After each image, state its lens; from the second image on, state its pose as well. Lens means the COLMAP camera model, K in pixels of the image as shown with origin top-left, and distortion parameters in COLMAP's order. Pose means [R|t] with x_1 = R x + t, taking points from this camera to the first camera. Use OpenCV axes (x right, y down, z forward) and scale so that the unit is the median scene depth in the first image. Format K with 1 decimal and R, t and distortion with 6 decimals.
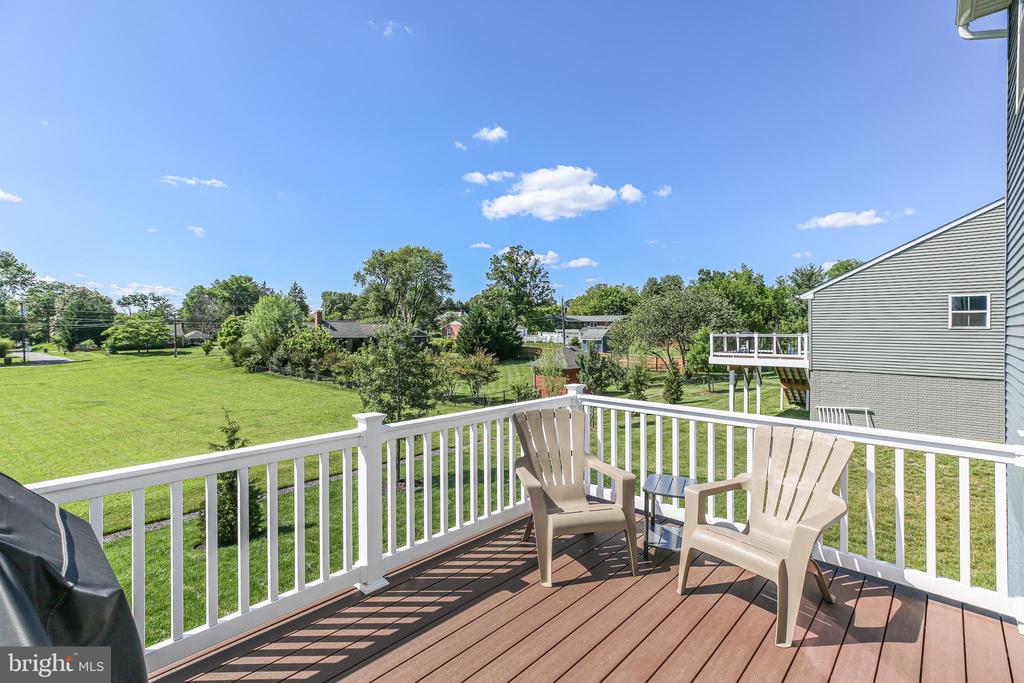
lens RADIAL K [[479.2, 0, 510.4], [0, 479.2, 332.6], [0, 0, 1]] dist [-0.002173, 0.002233]
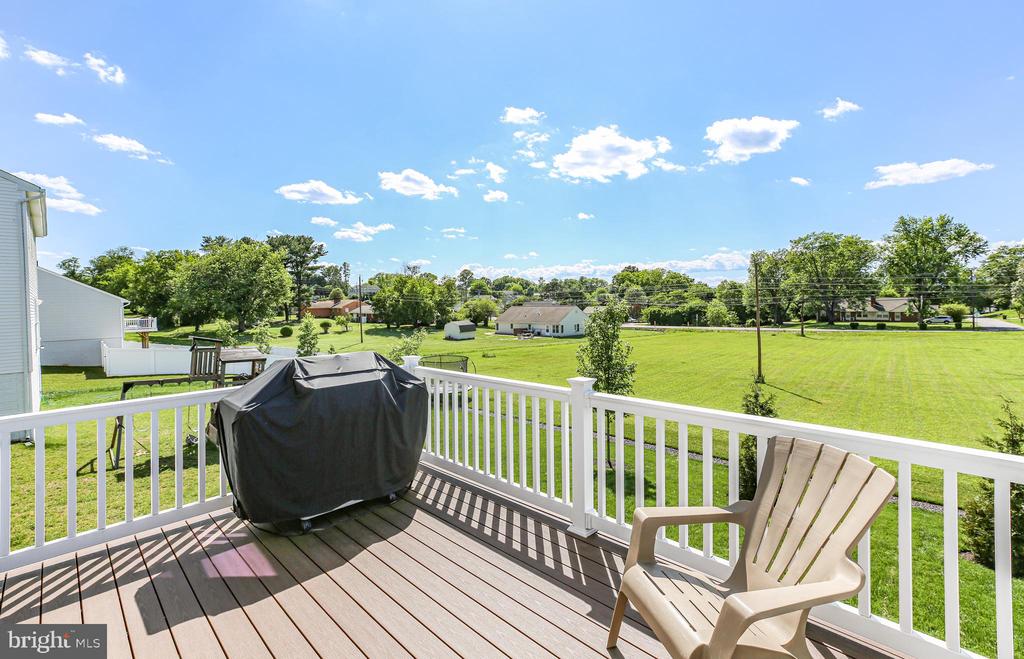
lens RADIAL K [[475.5, 0, 509.7], [0, 475.5, 303.3], [0, 0, 1]] dist [-0.012167, -0.000349]
pose [[-0.038057, 0.007856, -0.999245, 0.027076], [0.001944, 0.999968, 0.007788, -0.000478], [0.999274, -0.001646, -0.038071, 0.028716]]
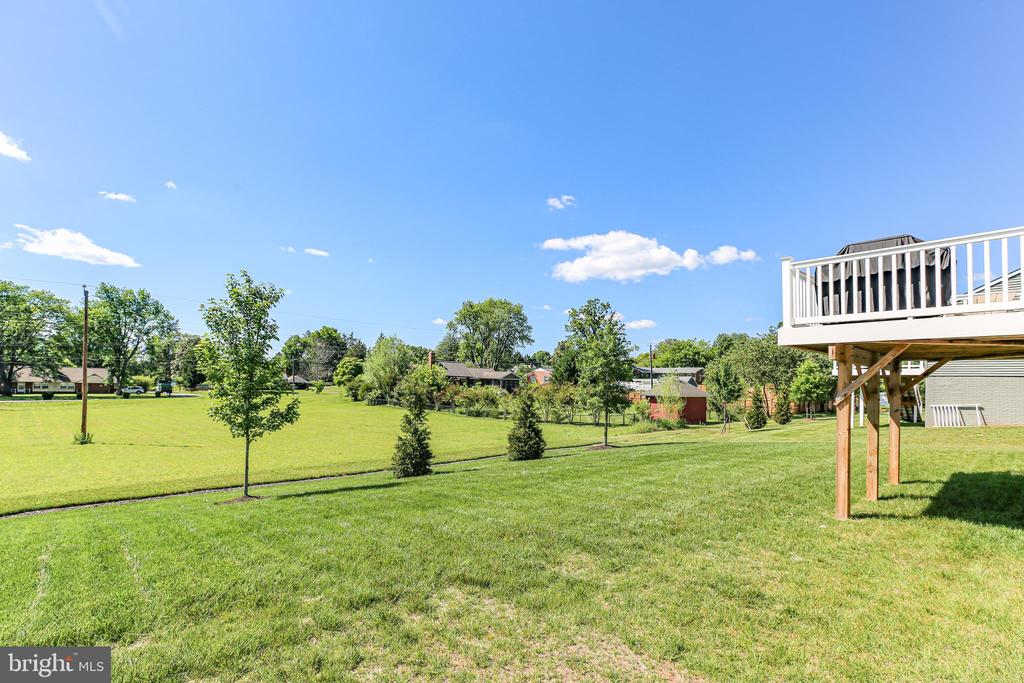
lens RADIAL K [[479.2, 0, 526.5], [0, 479.2, 370.5], [0, 0, 1]] dist [-0.002173, 0.002233]
pose [[0.996293, 0.016878, -0.084348, -0.049095], [-0.020422, 0.998937, -0.041332, 0.022668], [0.083561, 0.042901, 0.995579, -0.052303]]
